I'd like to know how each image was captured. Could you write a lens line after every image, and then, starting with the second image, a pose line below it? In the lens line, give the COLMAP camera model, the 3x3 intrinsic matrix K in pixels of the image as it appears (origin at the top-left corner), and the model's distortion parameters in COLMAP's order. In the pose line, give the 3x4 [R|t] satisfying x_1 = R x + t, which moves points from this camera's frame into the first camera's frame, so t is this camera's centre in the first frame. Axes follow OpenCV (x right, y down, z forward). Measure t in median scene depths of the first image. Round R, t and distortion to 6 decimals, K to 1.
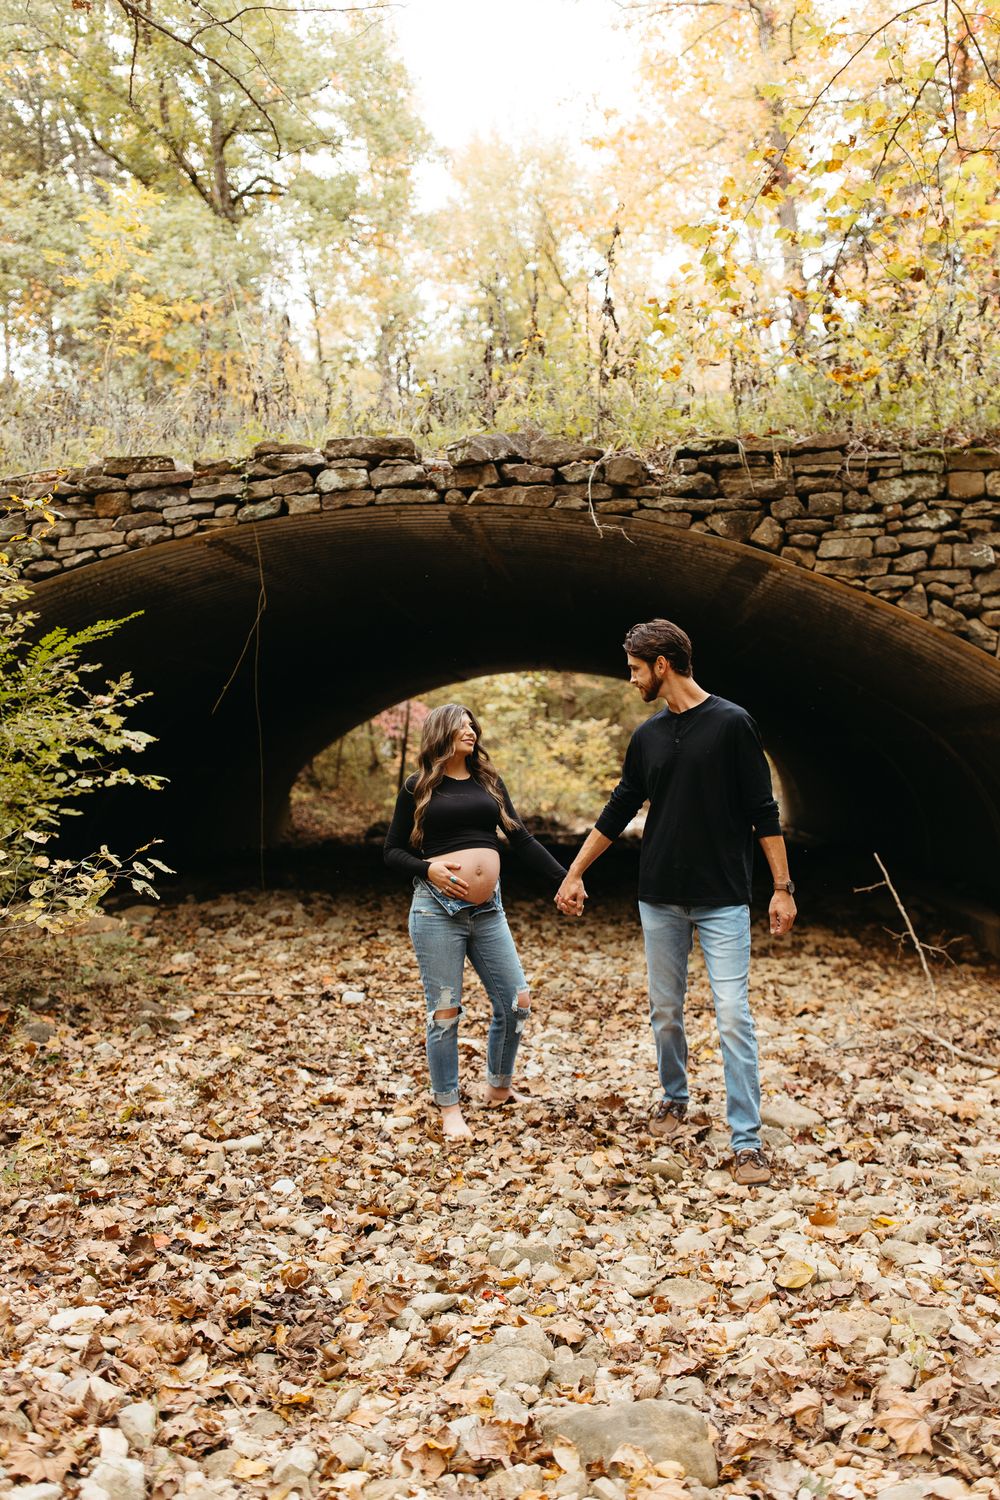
lens RADIAL K [[1430.5, 0, 509.1], [0, 1430.5, 743.6], [0, 0, 1]] dist [0.010879, -0.006987]
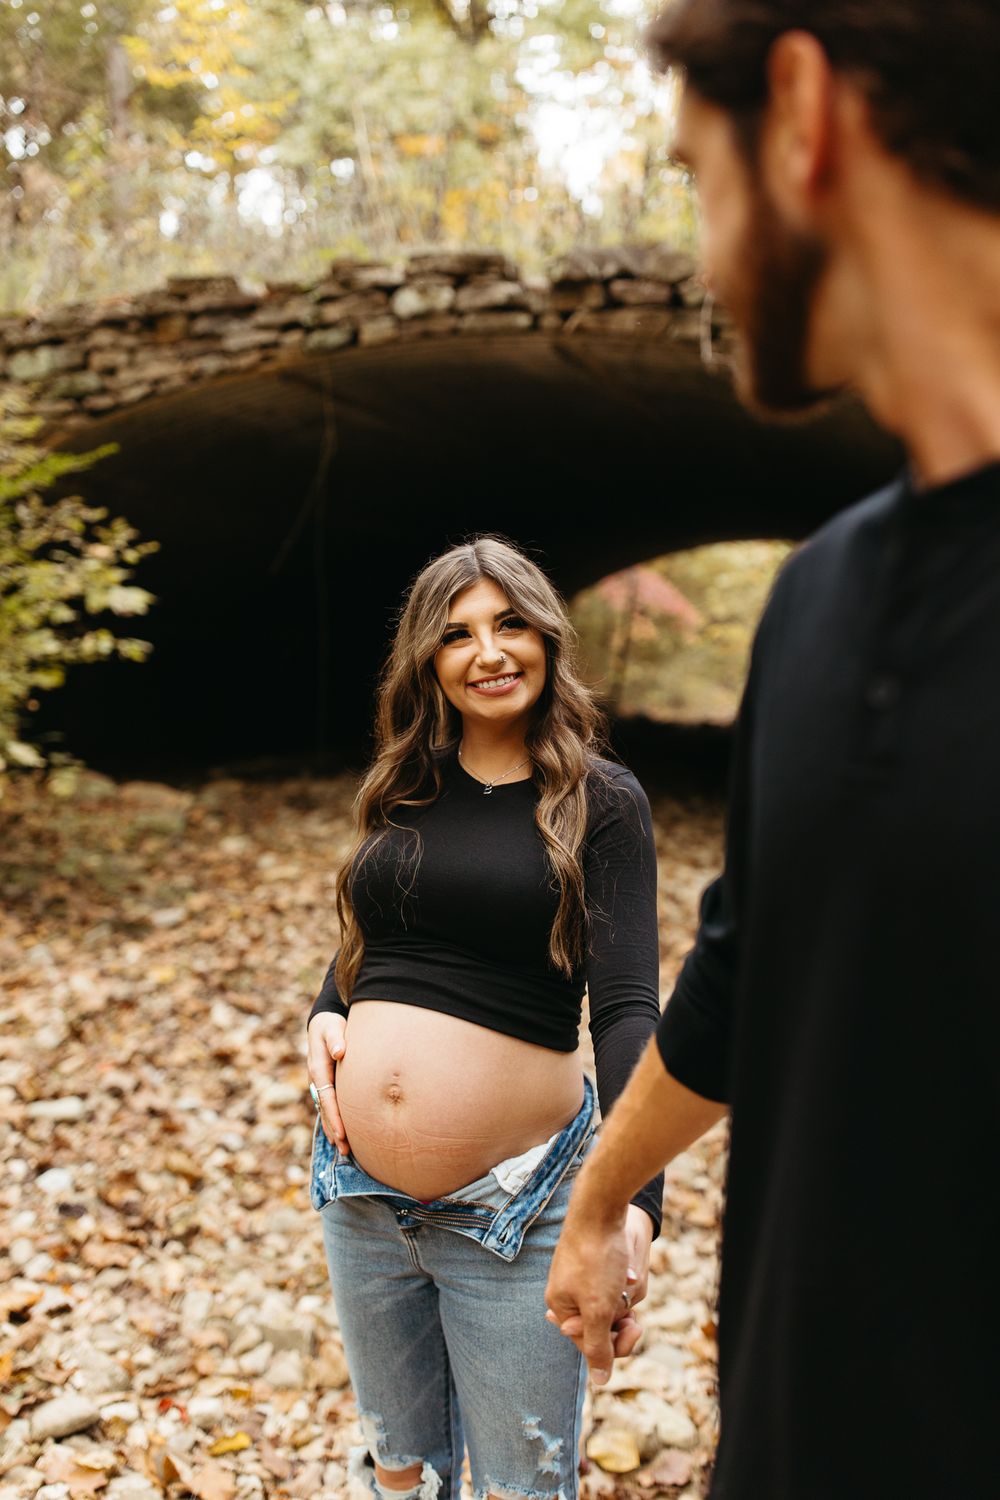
lens RADIAL K [[1435.1, 0, 500.0], [0, 1435.1, 750.0], [0, 0, 1]] dist [-0.003181, -0.003709]
pose [[0.978512, 0.062377, -0.196528, 0.112884], [-0.043612, 0.994190, 0.098407, -0.006036], [0.201525, -0.087721, 0.975547, 0.157330]]
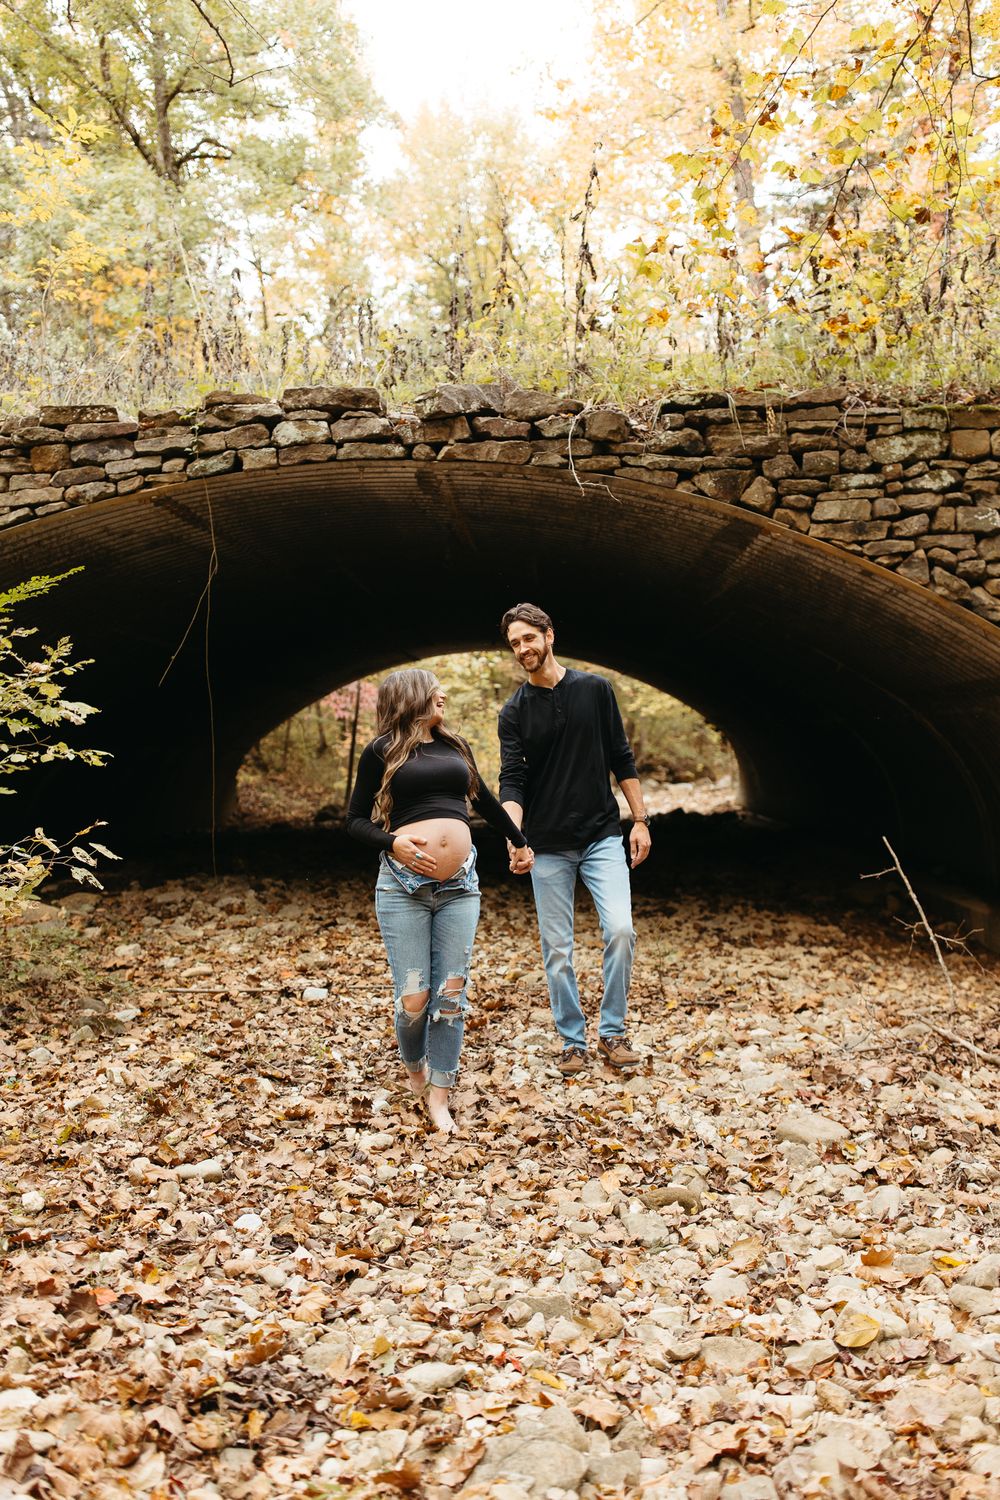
lens RADIAL K [[1429.8, 0, 498.3], [0, 1429.8, 745.6], [0, 0, 1]] dist [0.011664, -0.010227]
pose [[0.999503, 0.002243, 0.031452, -0.017996], [-0.002626, 0.999923, 0.012153, 0.006031], [-0.031422, -0.012229, 0.999431, 0.071103]]
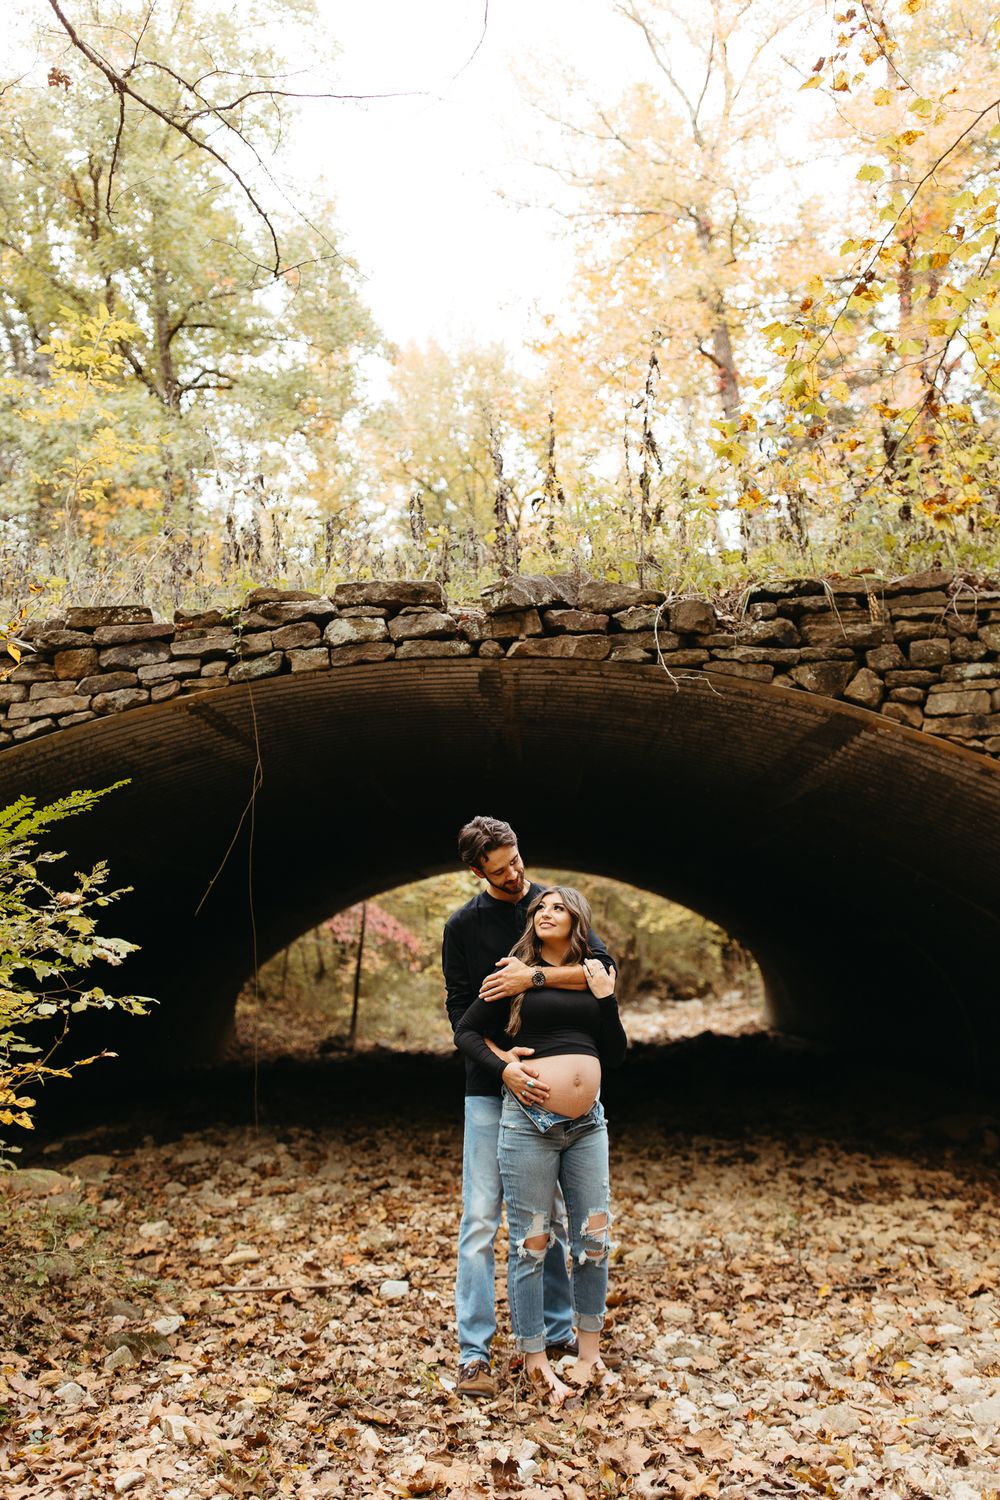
lens RADIAL K [[1429.8, 0, 498.3], [0, 1429.8, 745.6], [0, 0, 1]] dist [0.011664, -0.010227]
pose [[0.998884, -0.012887, 0.045440, -0.072511], [0.019071, 0.990191, -0.138416, -0.000528], [-0.043211, 0.139128, 0.989331, 0.179925]]
